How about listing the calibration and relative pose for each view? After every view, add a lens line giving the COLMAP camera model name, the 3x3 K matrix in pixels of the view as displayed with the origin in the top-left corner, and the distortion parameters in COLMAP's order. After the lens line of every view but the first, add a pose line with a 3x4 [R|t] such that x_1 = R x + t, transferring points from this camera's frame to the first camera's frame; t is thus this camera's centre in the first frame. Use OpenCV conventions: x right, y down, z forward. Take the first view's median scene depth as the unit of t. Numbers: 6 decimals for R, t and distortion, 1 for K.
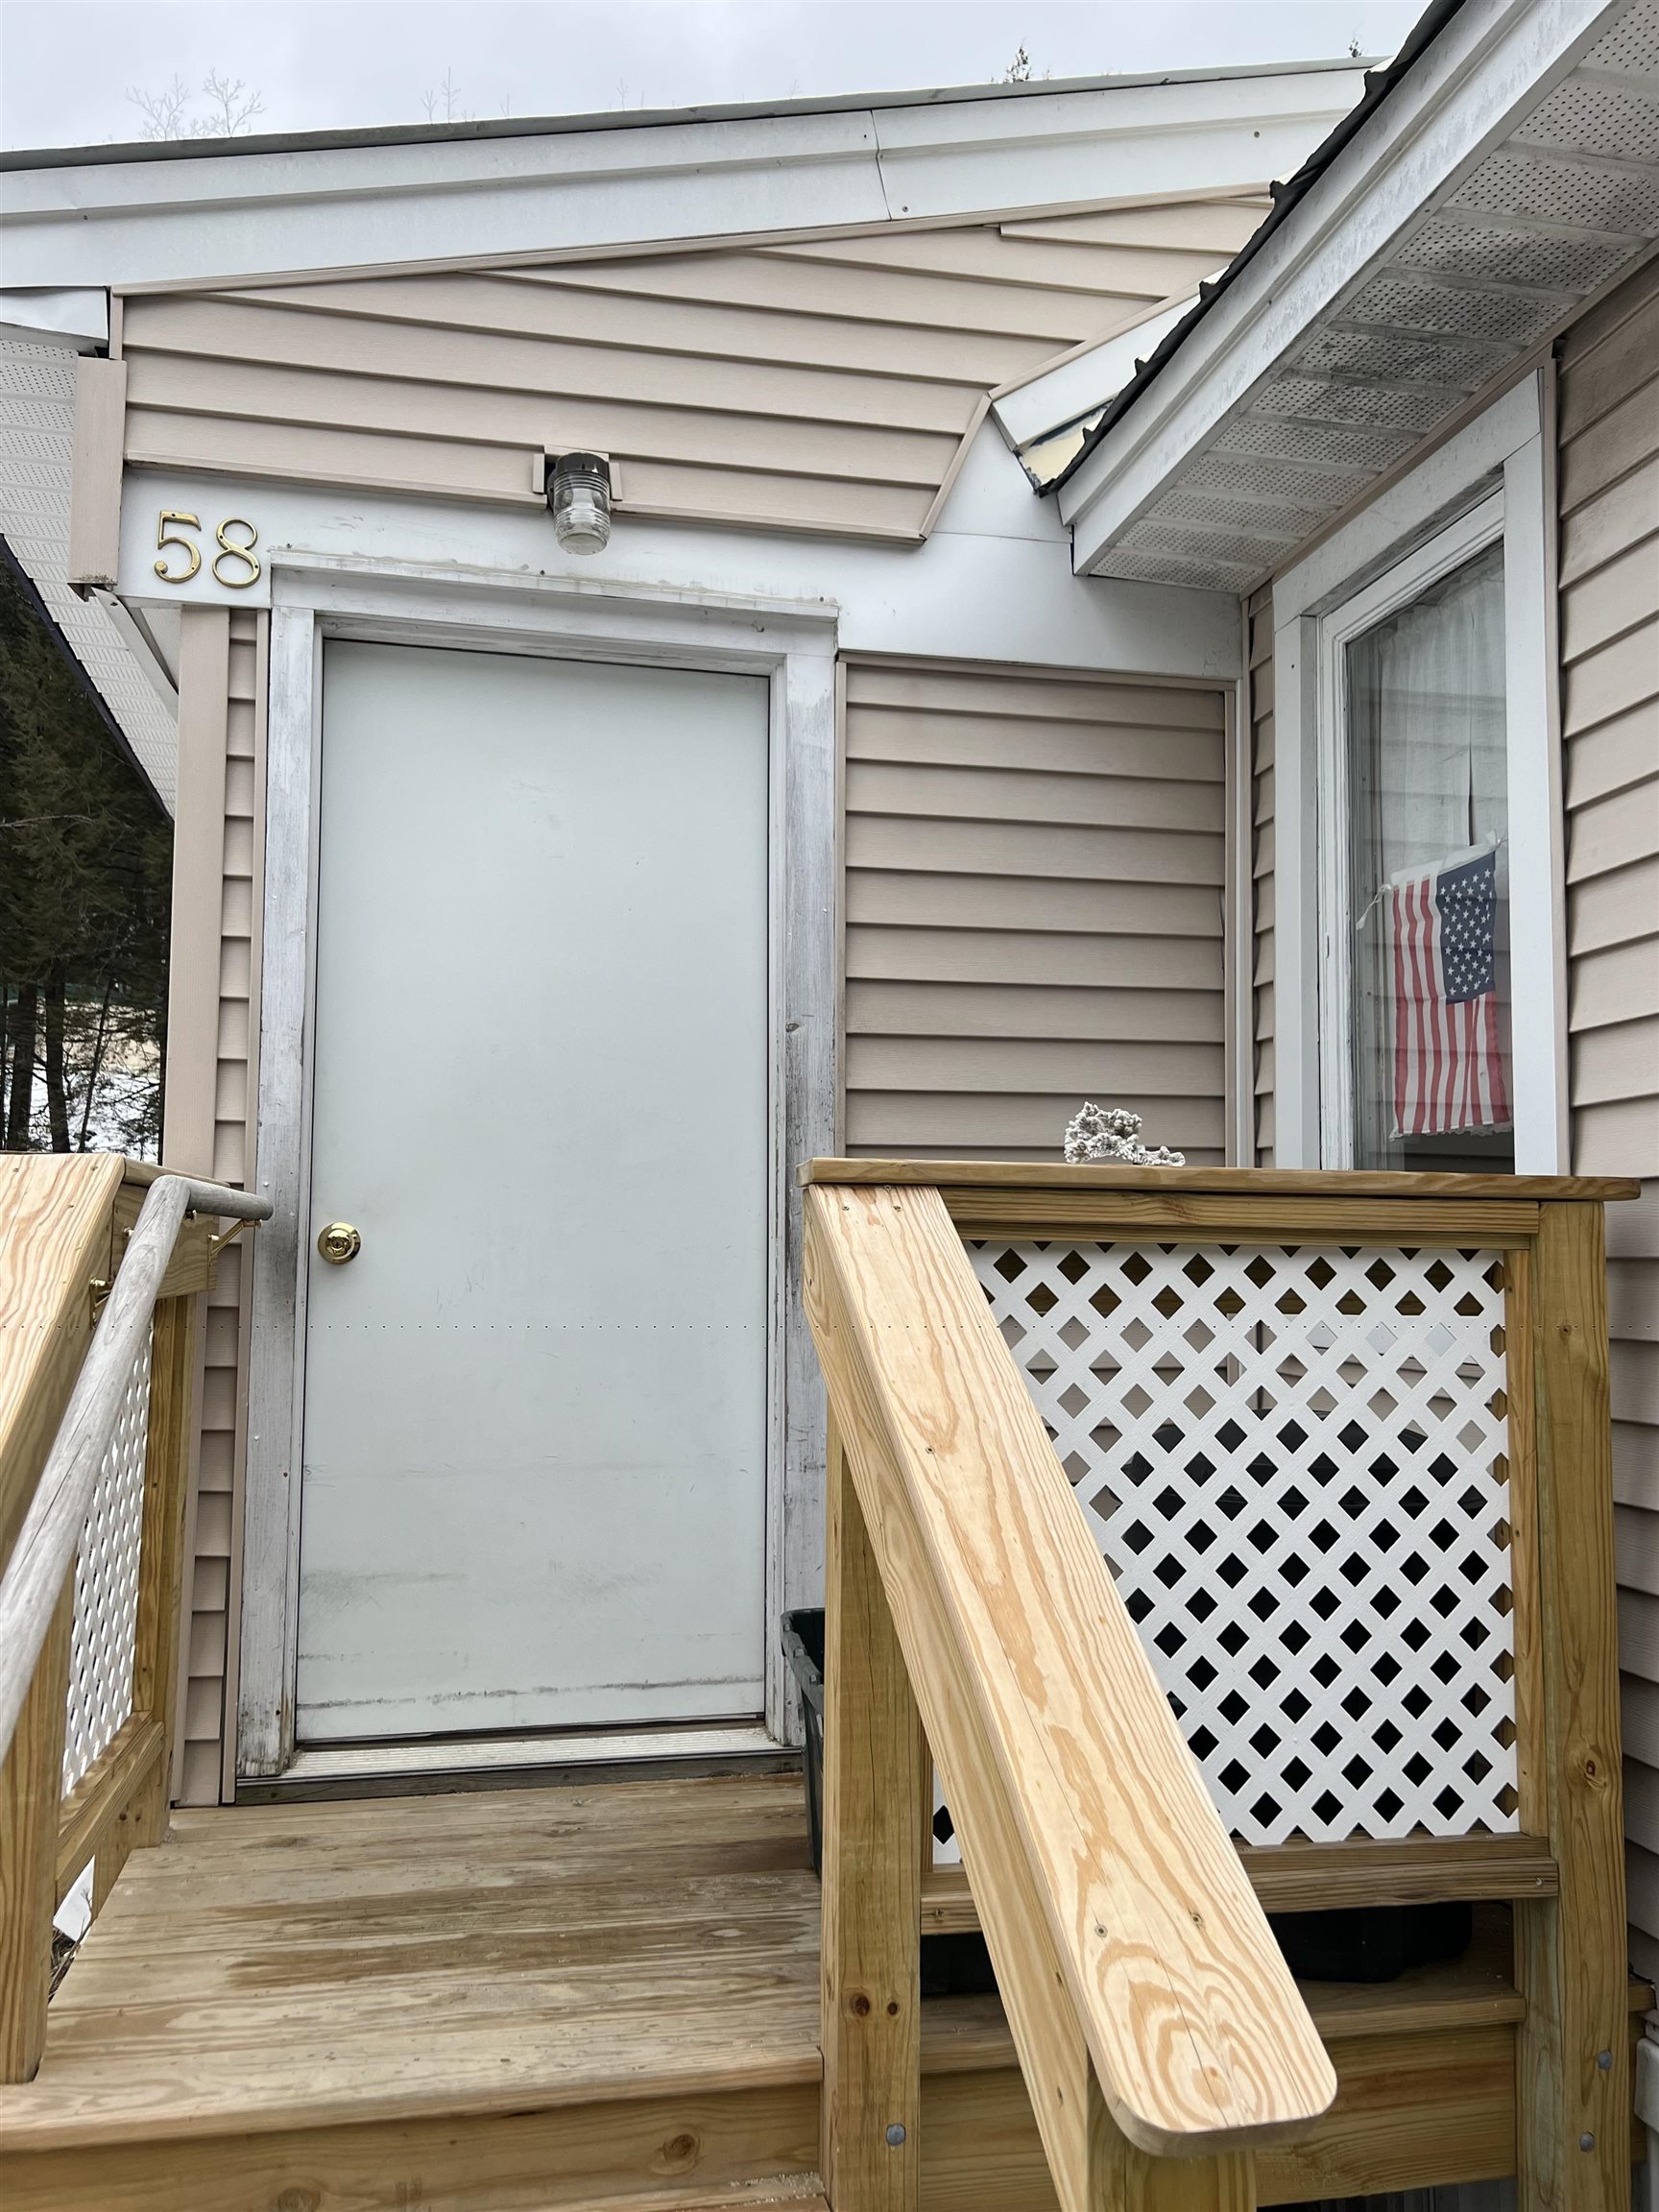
lens RADIAL K [[1690.2, 0, 816.4], [0, 1690.2, 1108.9], [0, 0, 1]] dist [0.061034, -0.104195]
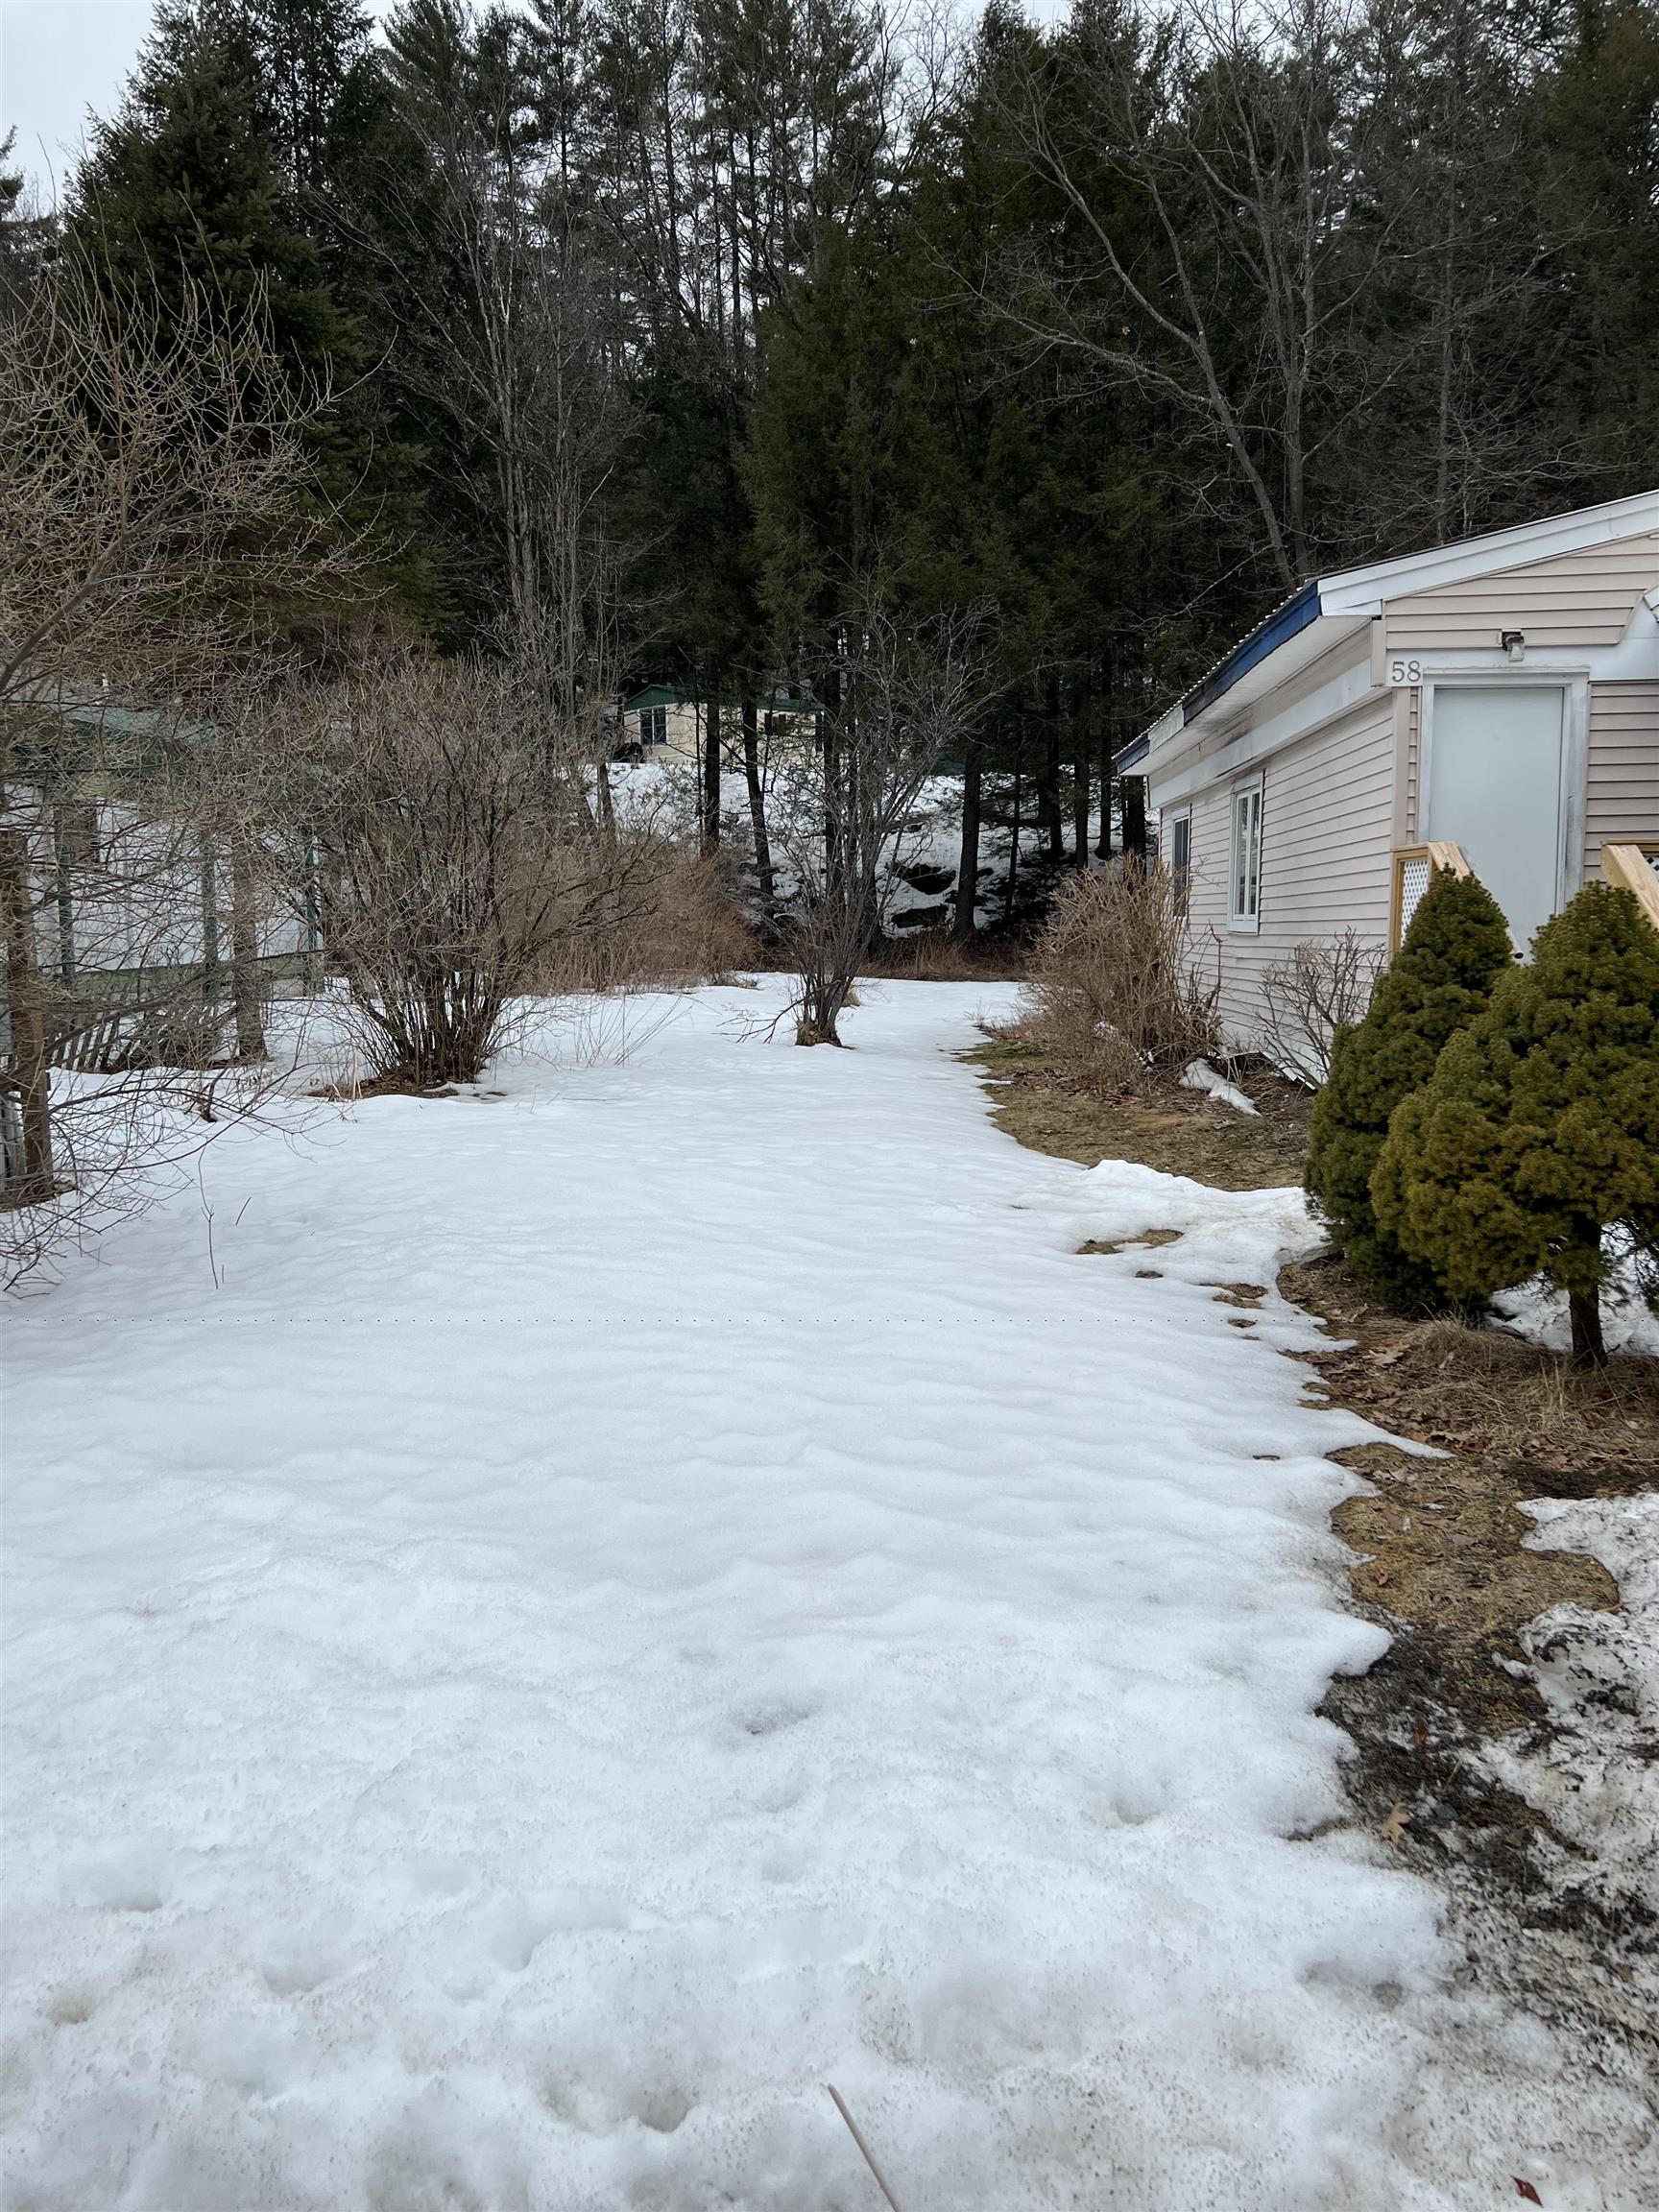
lens RADIAL K [[1690.2, 0, 816.4], [0, 1690.2, 1108.9], [0, 0, 1]] dist [0.061034, -0.104195]
pose [[0.965403, 0.015605, -0.260297, -0.582253], [0.034625, 0.981697, 0.187275, -0.129030], [0.258455, -0.189808, 0.947193, -2.787391]]
